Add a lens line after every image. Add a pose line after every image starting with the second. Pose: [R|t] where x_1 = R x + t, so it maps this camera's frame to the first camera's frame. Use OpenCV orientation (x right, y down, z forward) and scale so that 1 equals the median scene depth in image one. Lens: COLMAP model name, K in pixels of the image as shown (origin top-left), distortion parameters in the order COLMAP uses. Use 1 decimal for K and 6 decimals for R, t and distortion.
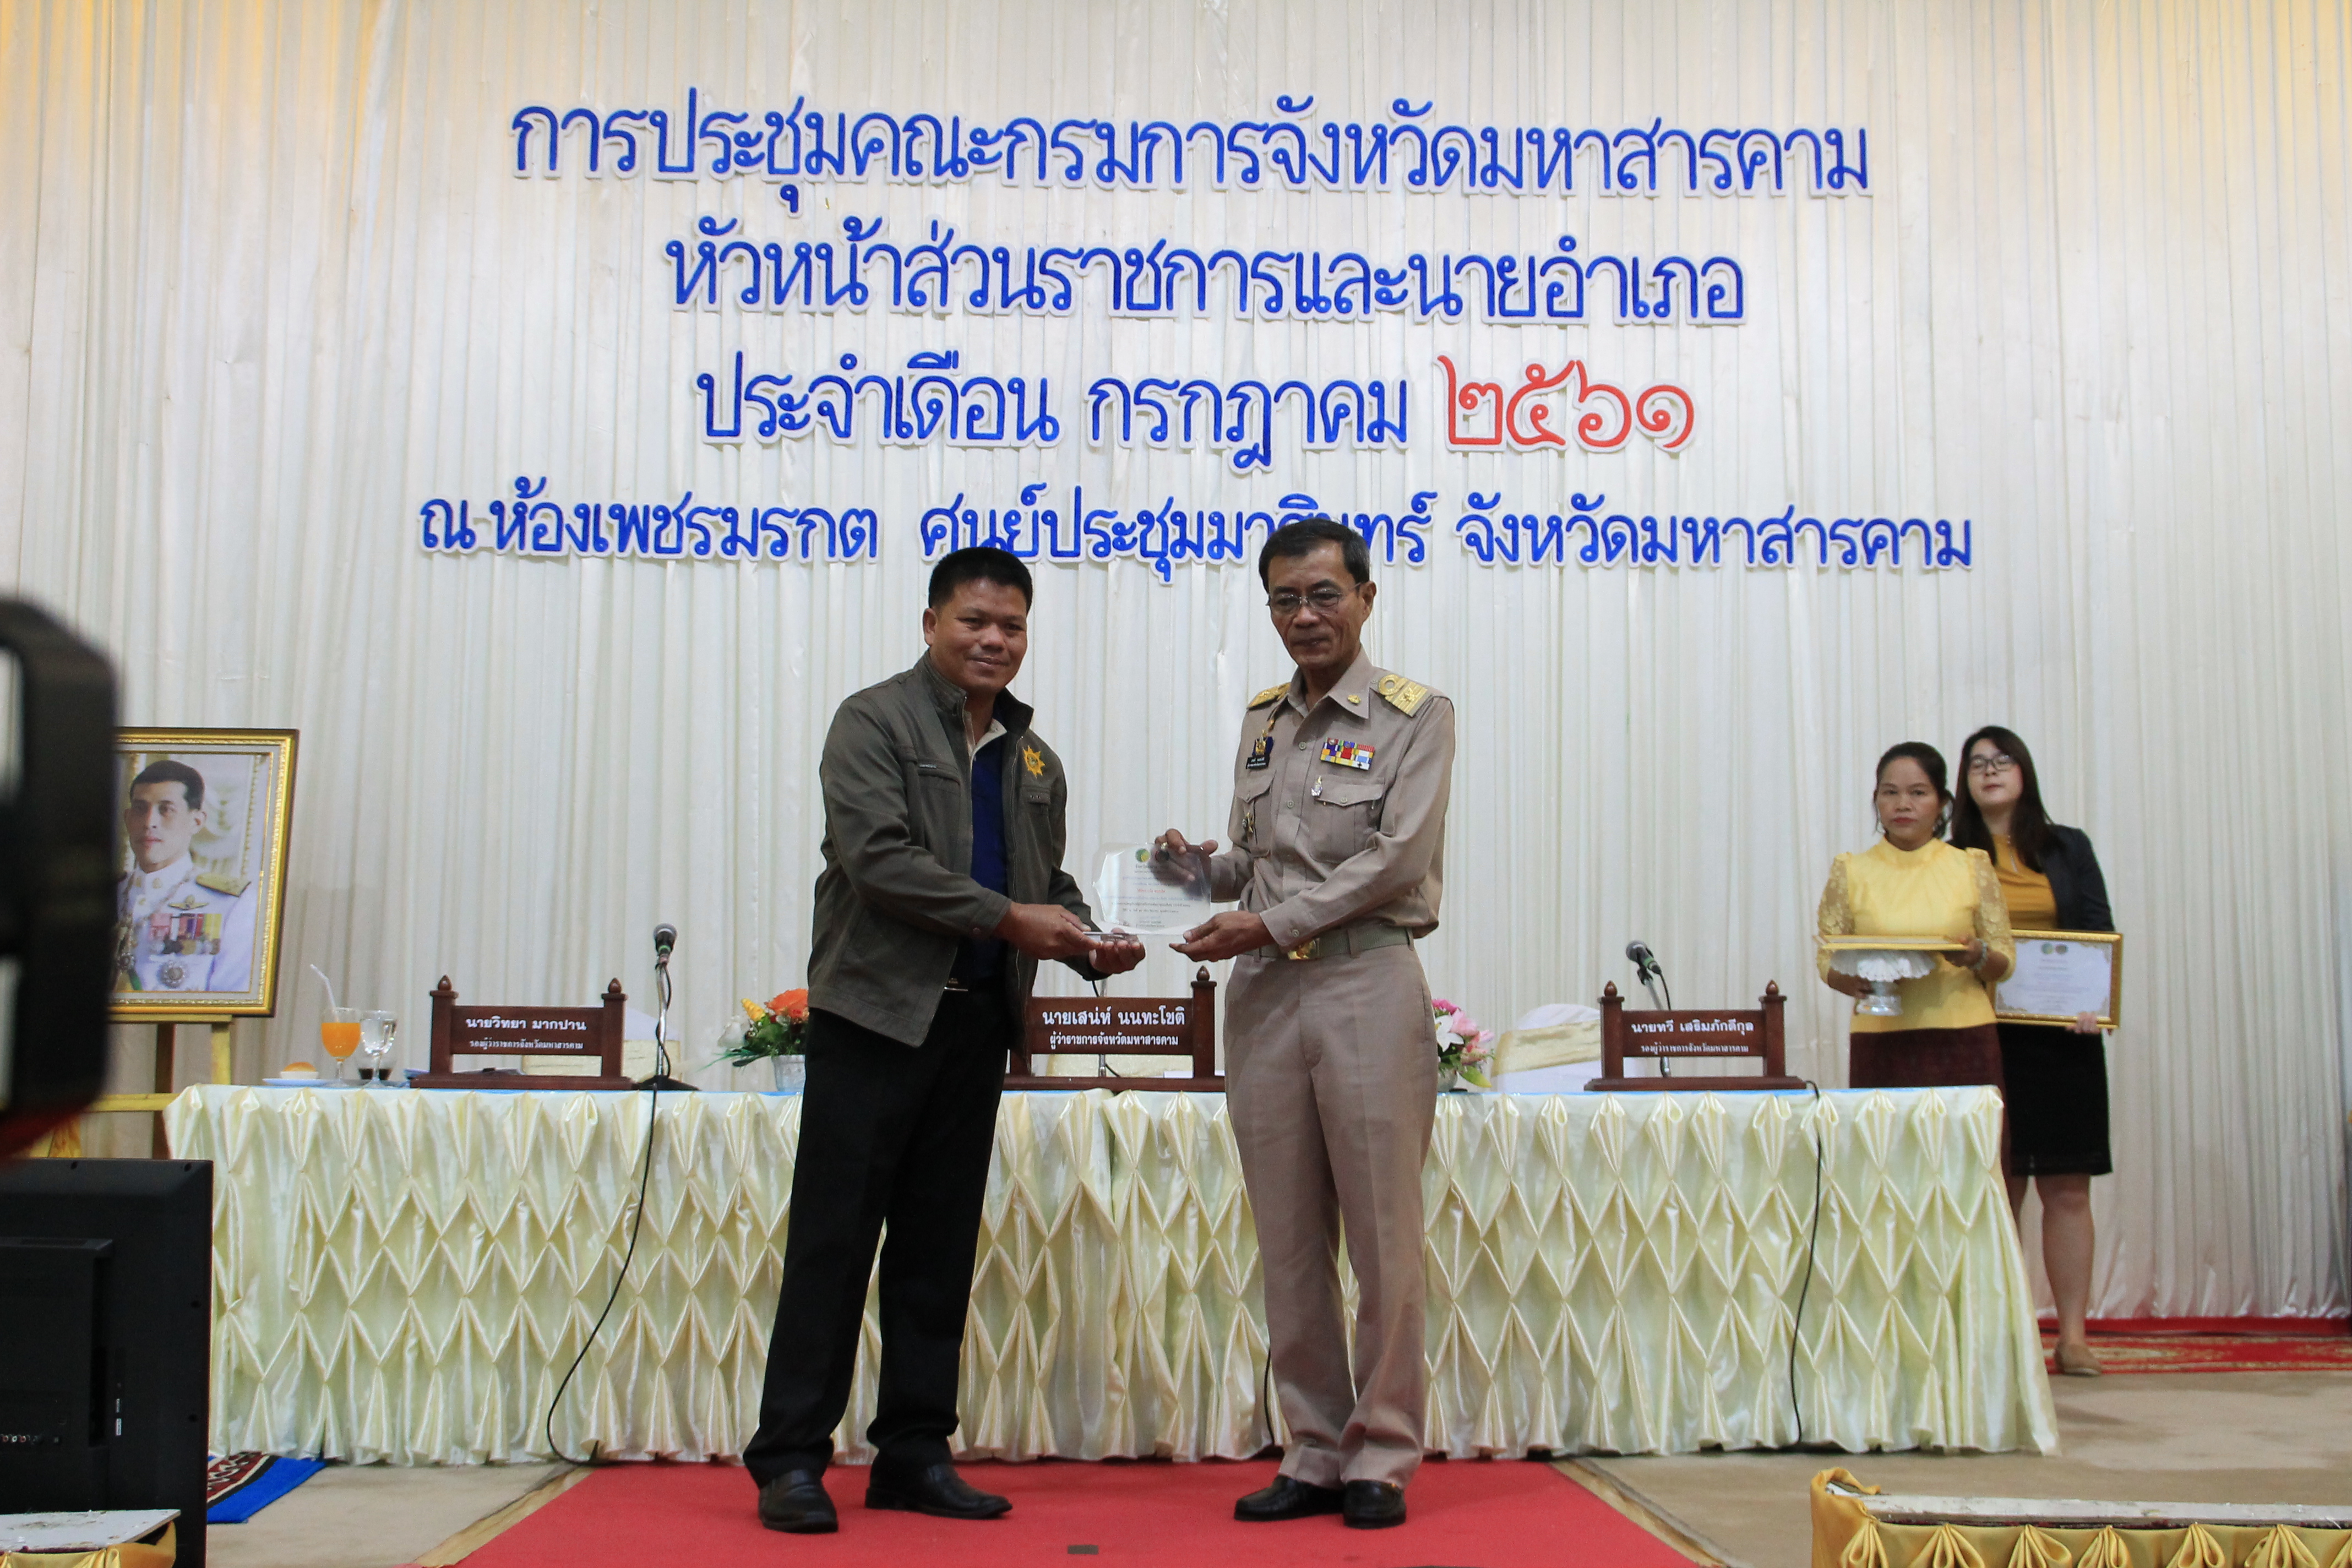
lens RADIAL K [[2942.3, 0, 1203.2], [0, 2942.3, 800.2], [0, 0, 1]] dist [-0.043083, 0.236798]
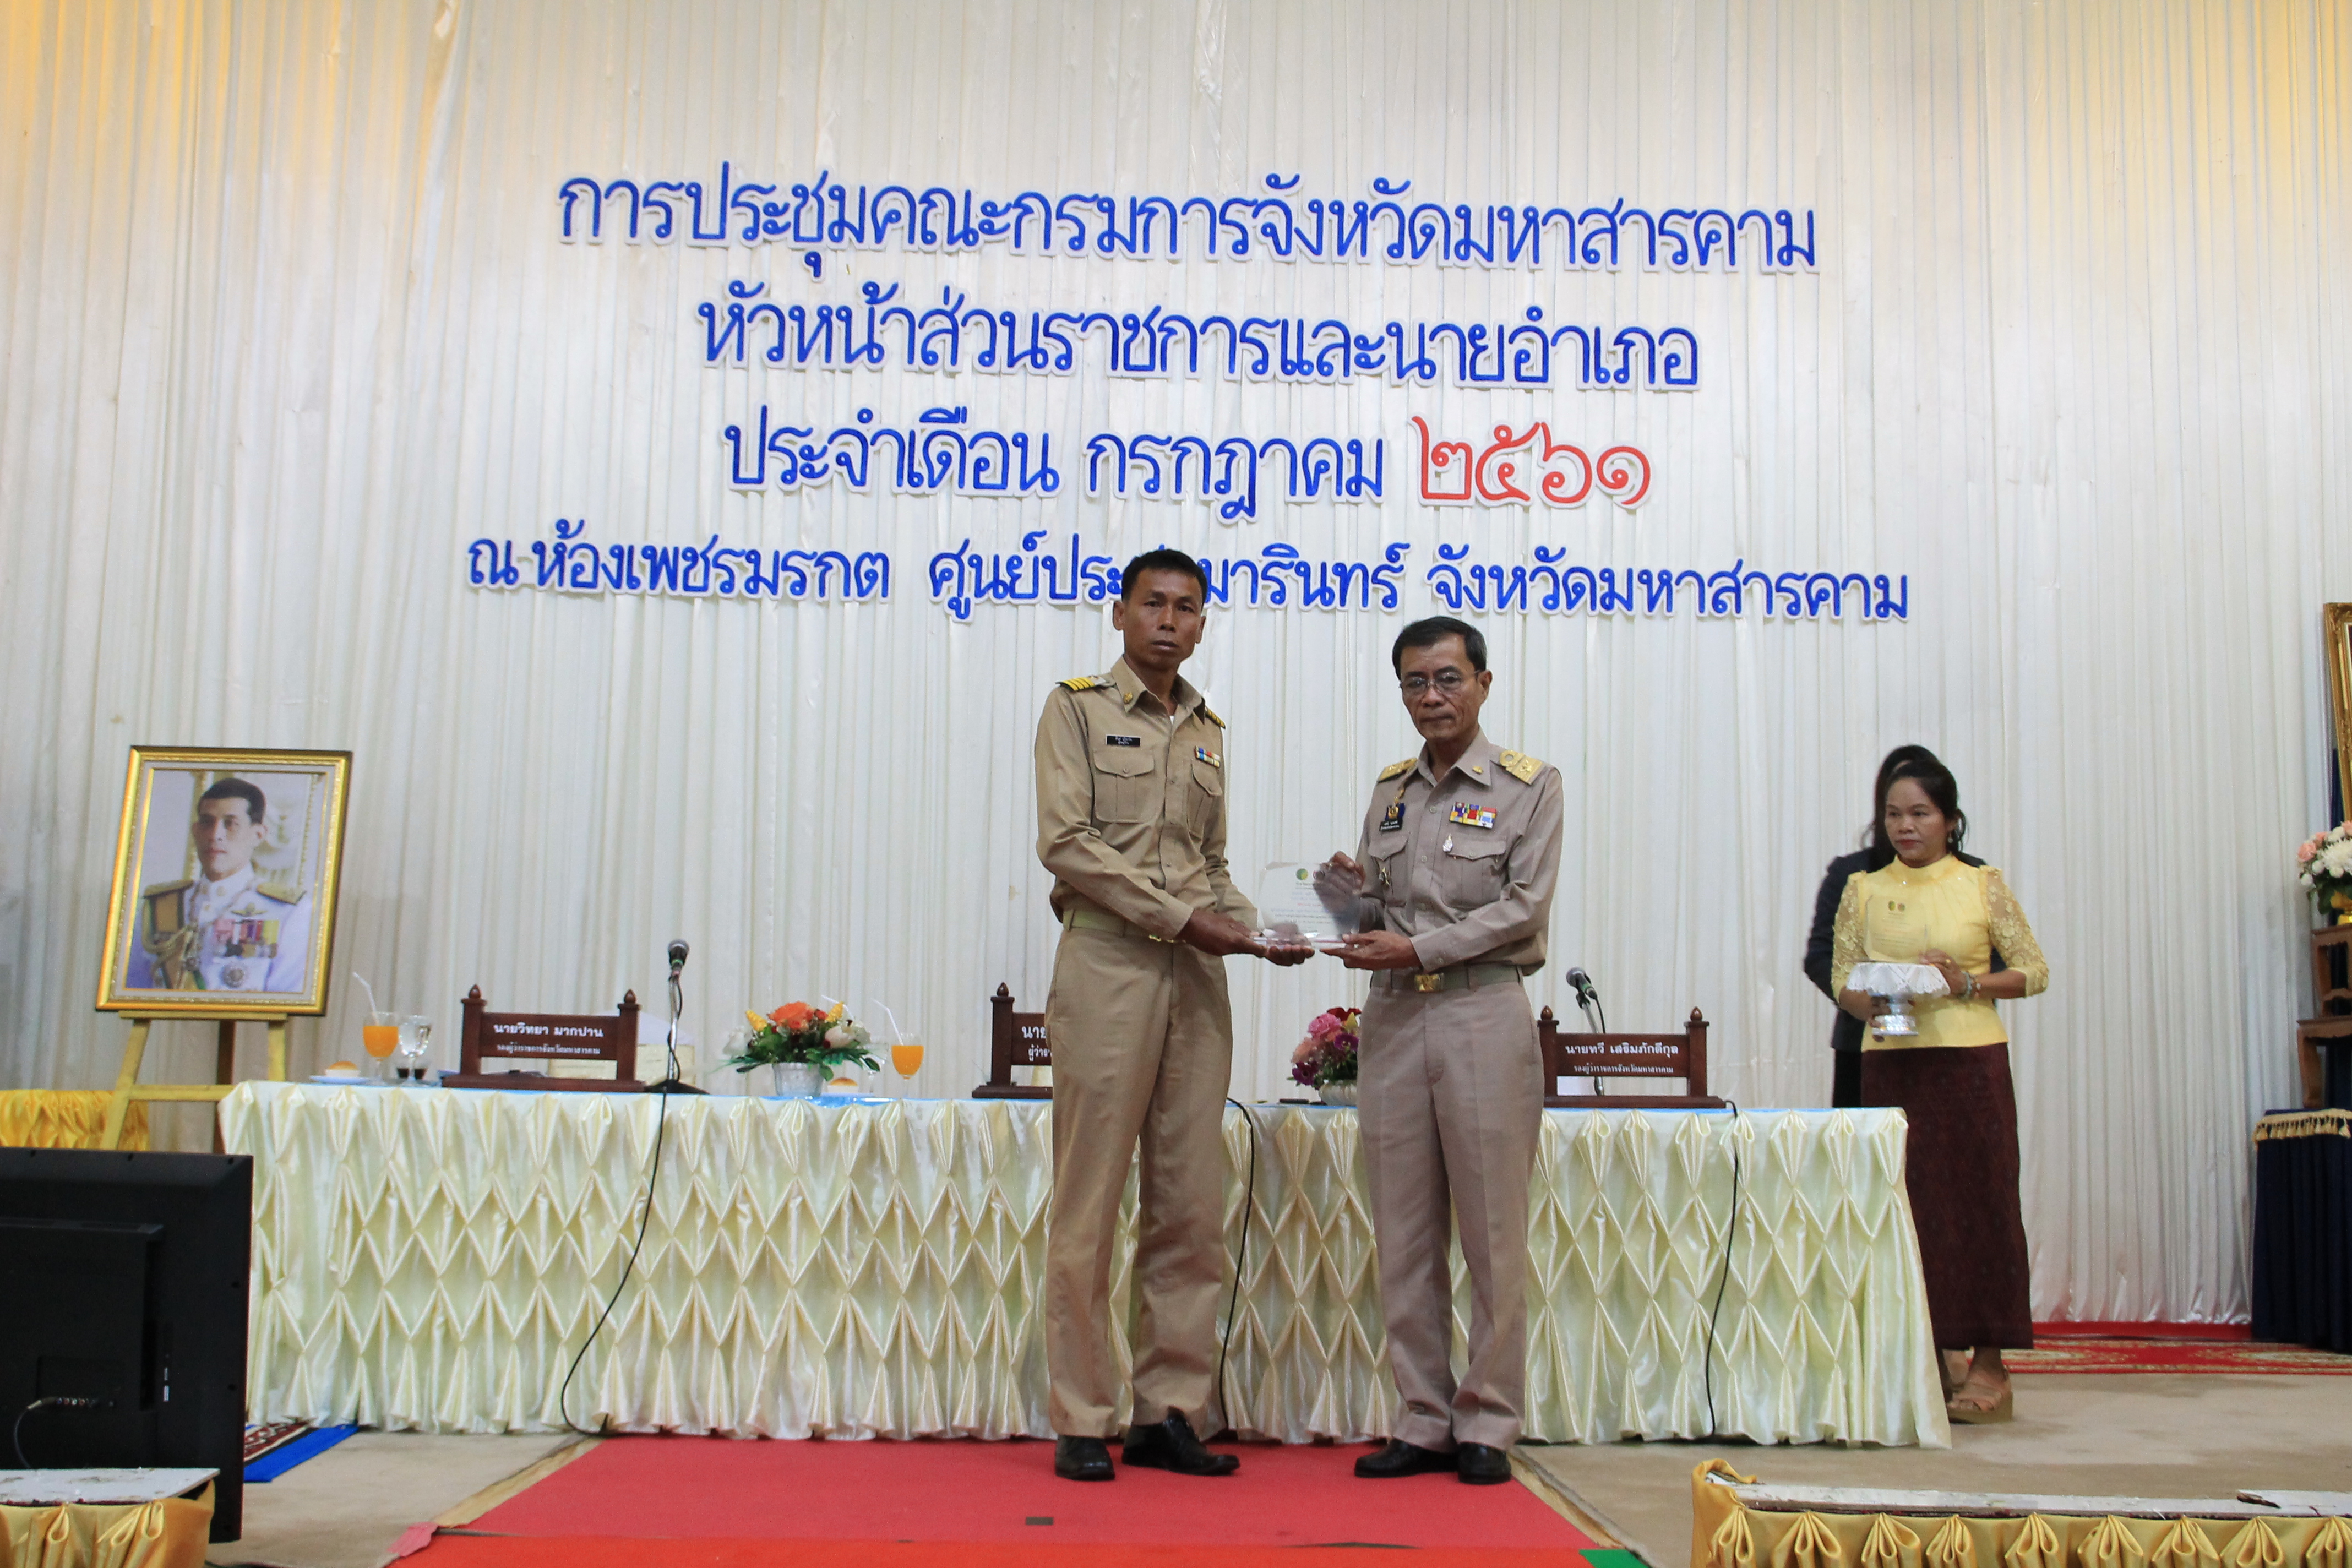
lens RADIAL K [[2790.1, 0, 1173.9], [0, 2790.1, 788.2], [0, 0, 1]] dist [-0.065462, 0.203133]
pose [[0.999775, 0.013639, -0.016246, 0.011154], [-0.013785, 0.999865, -0.008919, -0.004988], [0.016122, 0.009140, 0.999828, -0.019361]]
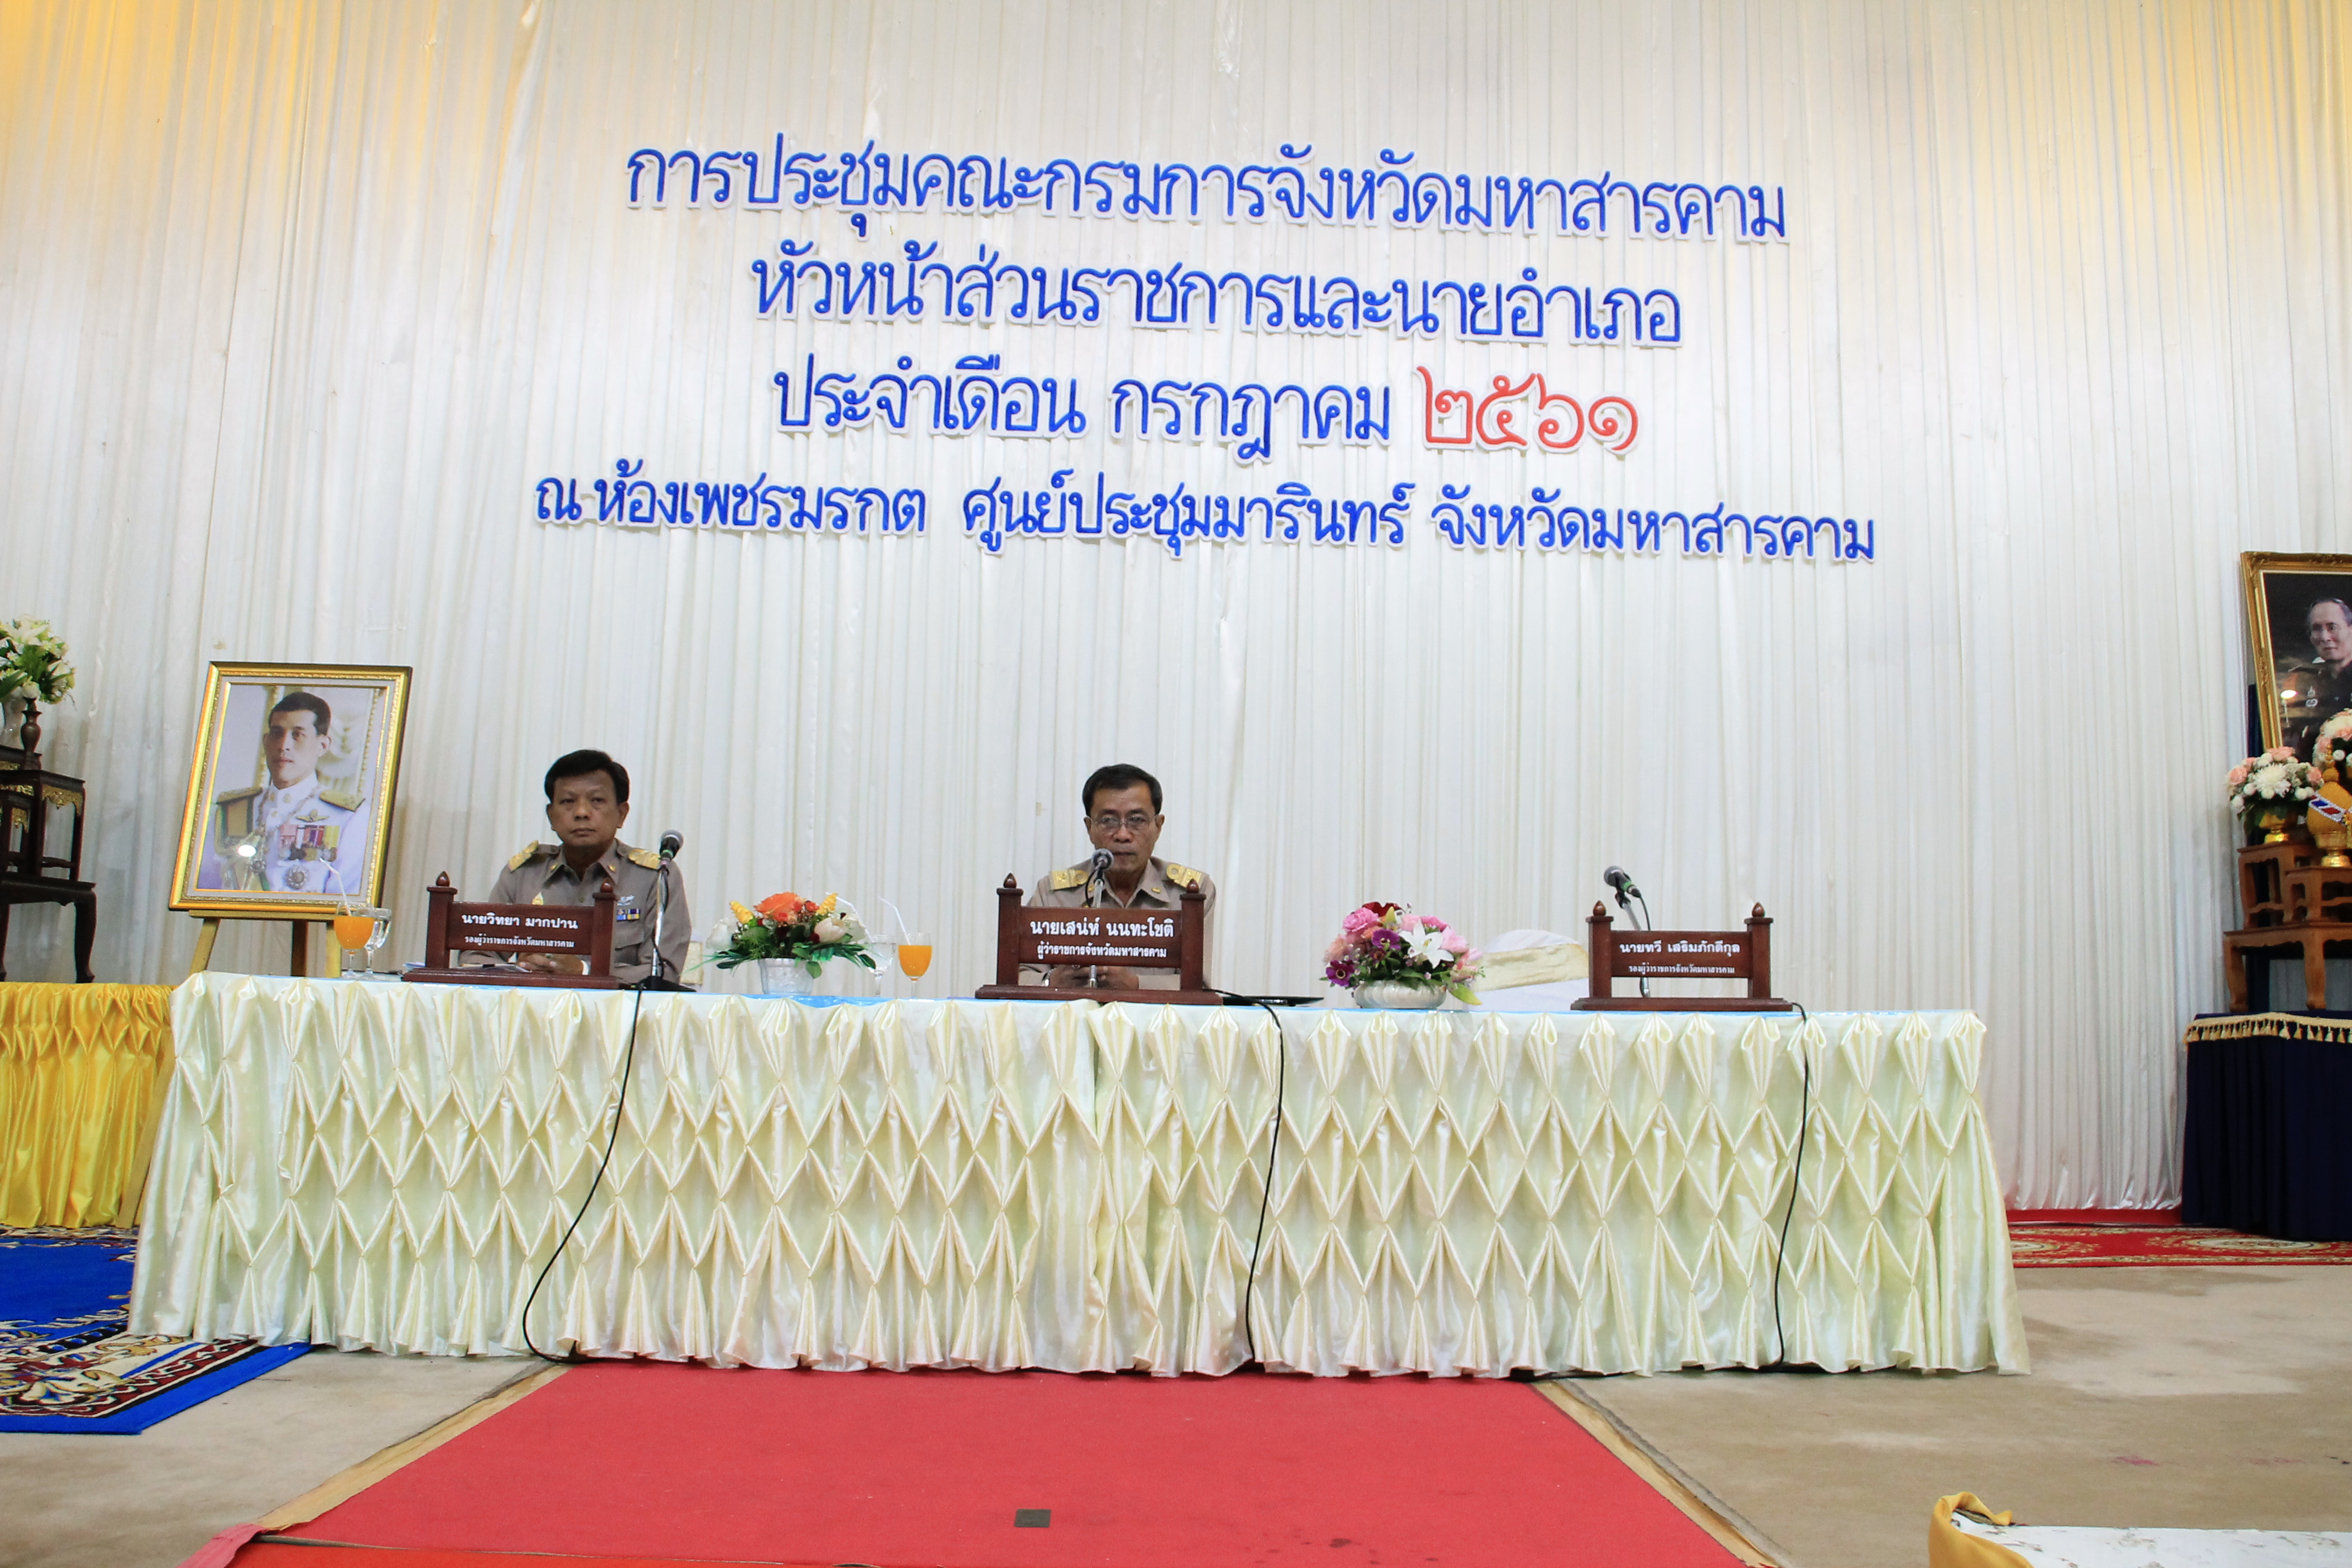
lens RADIAL K [[2083.1, 0, 1178.9], [0, 2083.1, 781.5], [0, 0, 1]] dist [-0.173781, 0.143026]
pose [[0.999644, 0.018164, -0.019567, 0.005595], [-0.018322, 0.999801, -0.007935, 0.019264], [0.019419, 0.008290, 0.999777, 0.194693]]
